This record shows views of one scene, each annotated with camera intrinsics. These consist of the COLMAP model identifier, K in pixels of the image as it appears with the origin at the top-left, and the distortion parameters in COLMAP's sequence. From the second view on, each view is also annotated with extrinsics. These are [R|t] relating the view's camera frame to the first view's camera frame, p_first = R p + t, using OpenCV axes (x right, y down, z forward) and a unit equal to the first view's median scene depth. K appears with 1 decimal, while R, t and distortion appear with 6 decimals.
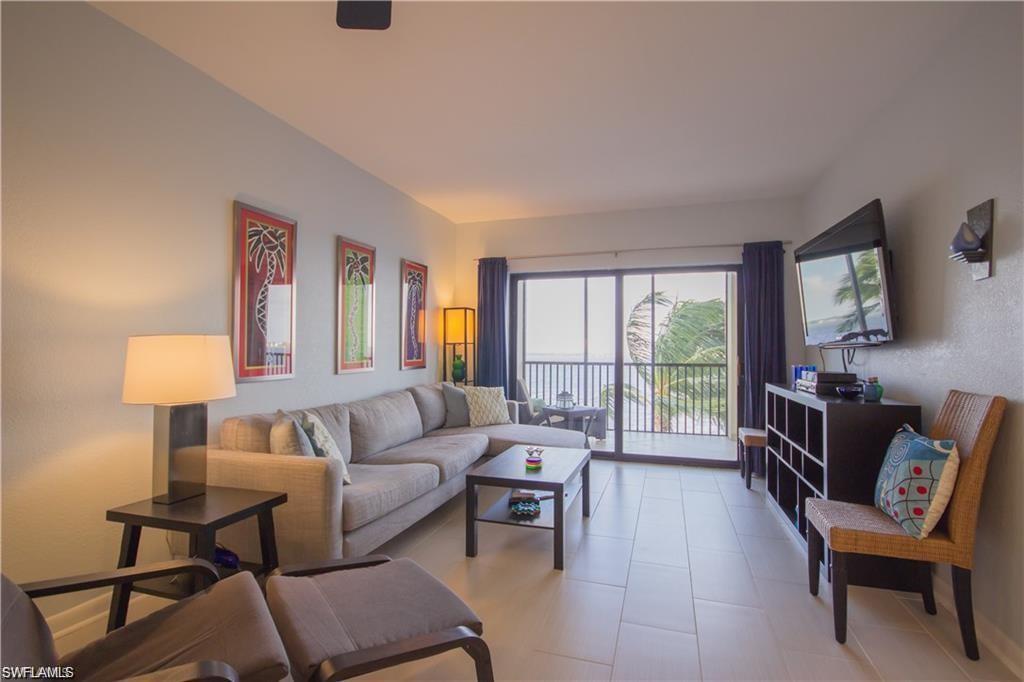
lens RADIAL K [[483.6, 0, 514.6], [0, 483.6, 343.4], [0, 0, 1]] dist [-0.004091, -0.000612]
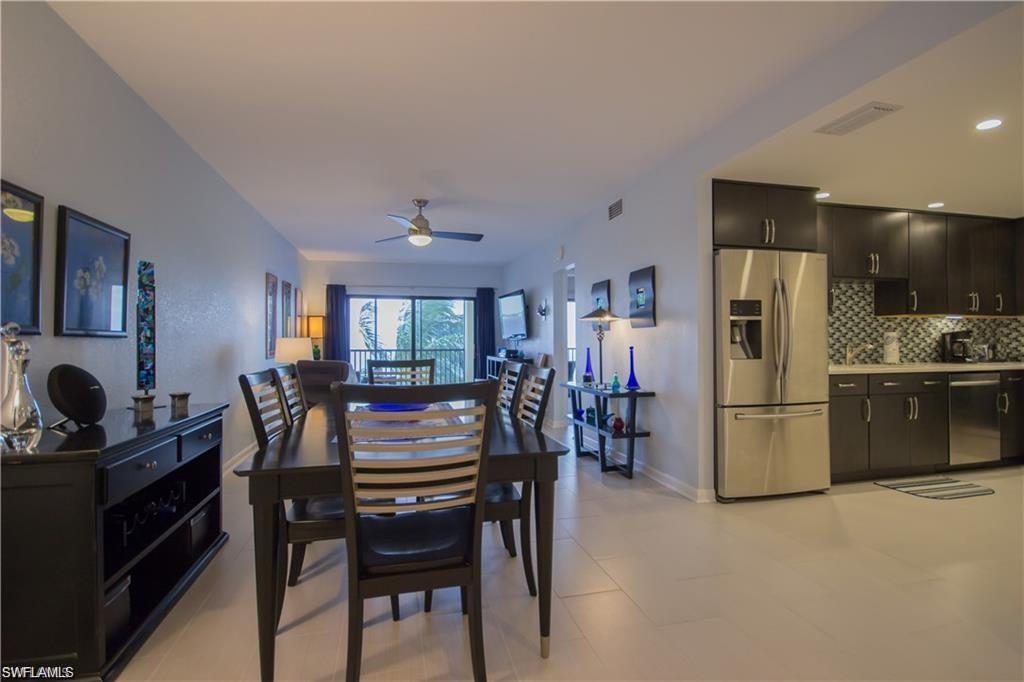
lens RADIAL K [[483.6, 0, 514.6], [0, 483.6, 343.4], [0, 0, 1]] dist [-0.004091, -0.000612]
pose [[0.851109, -0.010218, 0.524890, -0.415107], [-0.000717, 0.999787, 0.020626, -0.015550], [-0.524989, -0.017931, 0.850920, -0.736609]]
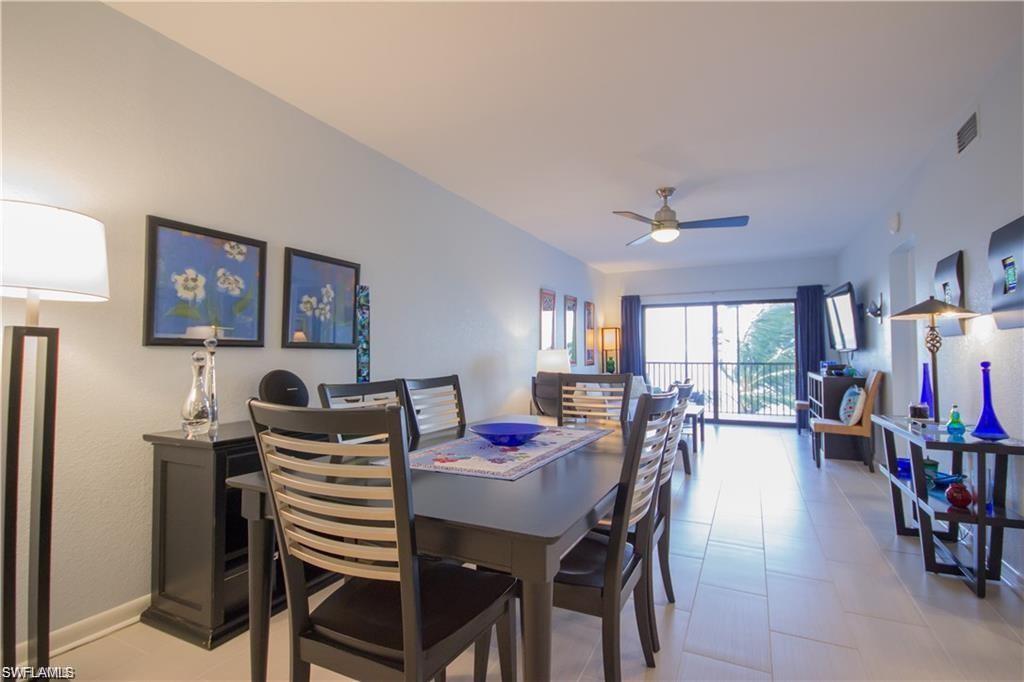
lens RADIAL K [[483.6, 0, 514.6], [0, 483.6, 343.4], [0, 0, 1]] dist [-0.004091, -0.000612]
pose [[0.988202, -0.009598, -0.152854, -0.193696], [0.008521, 0.999934, -0.007698, -0.011716], [0.152918, 0.006304, 0.988219, -0.669397]]
